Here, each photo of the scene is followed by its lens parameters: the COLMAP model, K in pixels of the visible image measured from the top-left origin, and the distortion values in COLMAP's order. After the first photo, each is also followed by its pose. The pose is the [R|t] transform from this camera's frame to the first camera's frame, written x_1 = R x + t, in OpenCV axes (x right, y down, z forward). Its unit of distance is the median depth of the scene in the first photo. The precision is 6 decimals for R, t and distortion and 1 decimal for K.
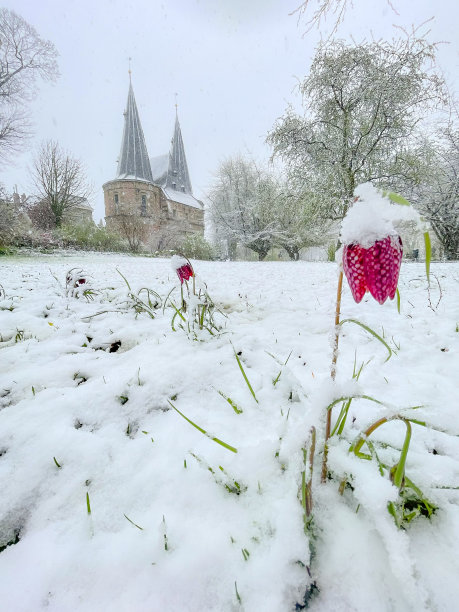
lens RADIAL K [[246.2, 0, 222.6], [0, 246.2, 298.2], [0, 0, 1]] dist [0.012323, -0.000017]
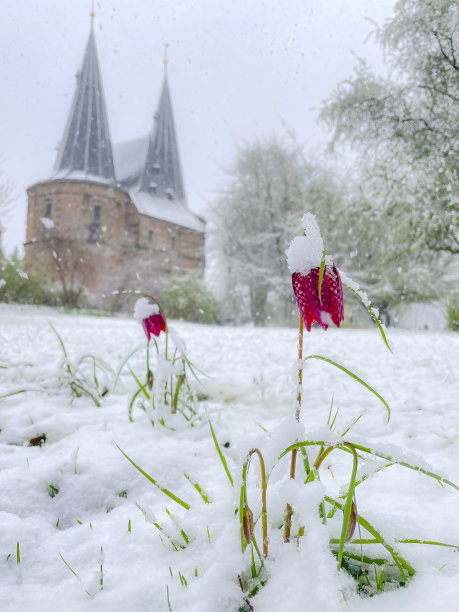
lens RADIAL K [[583.8, 0, 228.0], [0, 583.8, 298.7], [0, 0, 1]] dist [-0.009764, 0.000000]
pose [[0.997938, 0.018857, -0.061356, 0.059777], [-0.032034, 0.974637, -0.221487, 0.070740], [0.055623, 0.222996, 0.973231, -0.223262]]
